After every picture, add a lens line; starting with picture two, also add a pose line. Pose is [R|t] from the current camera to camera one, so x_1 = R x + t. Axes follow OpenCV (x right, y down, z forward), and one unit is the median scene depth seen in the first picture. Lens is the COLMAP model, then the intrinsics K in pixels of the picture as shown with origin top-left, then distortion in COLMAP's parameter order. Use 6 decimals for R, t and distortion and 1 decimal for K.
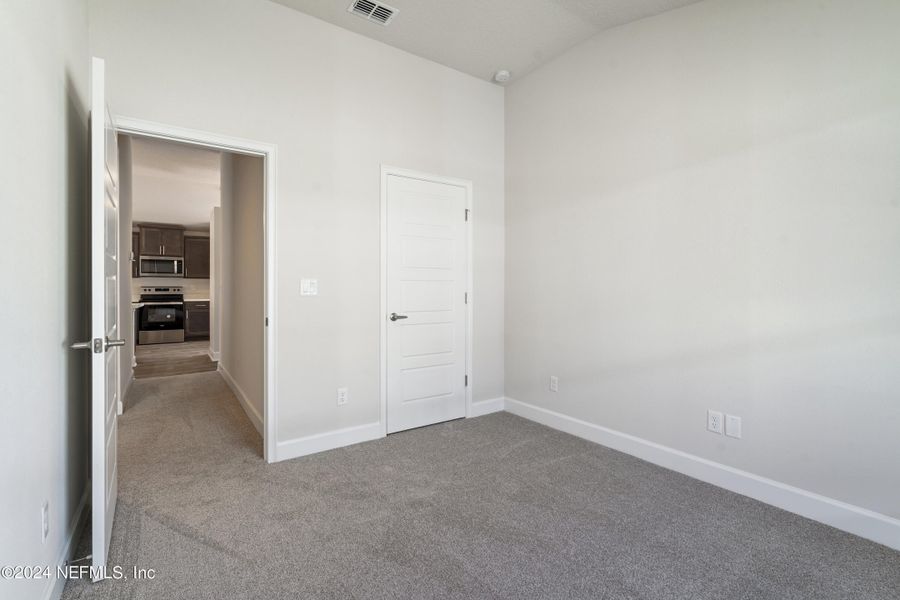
lens RADIAL K [[419.4, 0, 450.0], [0, 419.4, 300.0], [0, 0, 1]] dist [-0.000118, 0.000266]
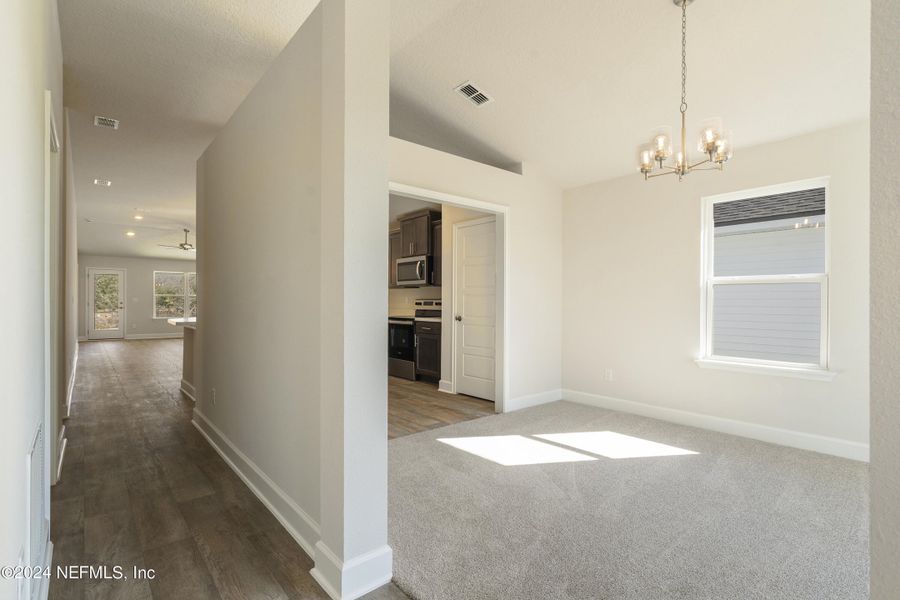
lens RADIAL K [[419.4, 0, 450.0], [0, 419.4, 300.0], [0, 0, 1]] dist [-0.000118, 0.000266]
pose [[0.064070, -0.007367, -0.997918, 0.039934], [-0.011936, 0.999896, -0.008148, -0.024910], [0.997874, 0.012433, 0.063976, 1.010000]]
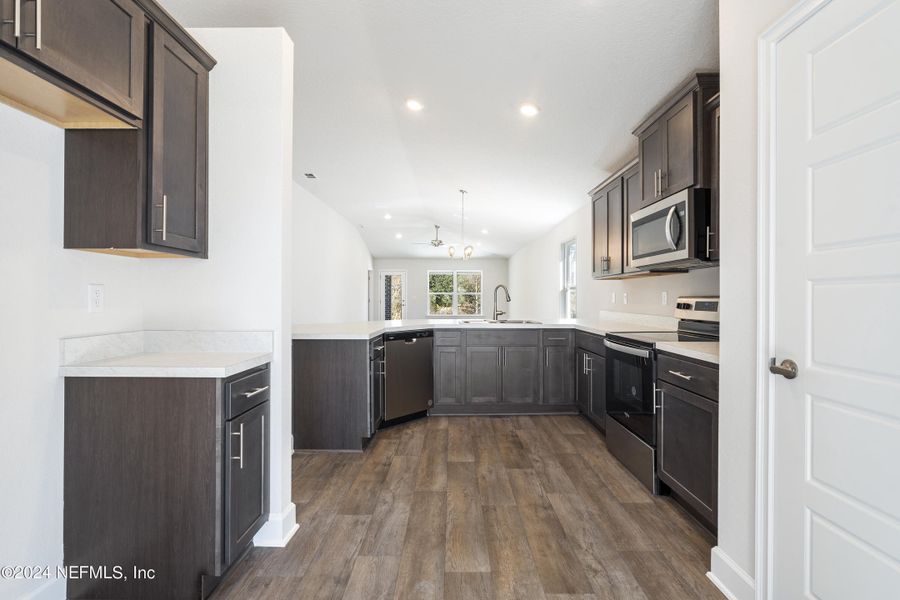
lens RADIAL K [[419.4, 0, 450.0], [0, 419.4, 300.0], [0, 0, 1]] dist [-0.000118, 0.000266]
pose [[-0.580795, 0.000453, -0.814050, -0.327257], [-0.009607, 0.999926, 0.007411, -0.029662], [0.813993, 0.012125, -0.580748, 1.047242]]
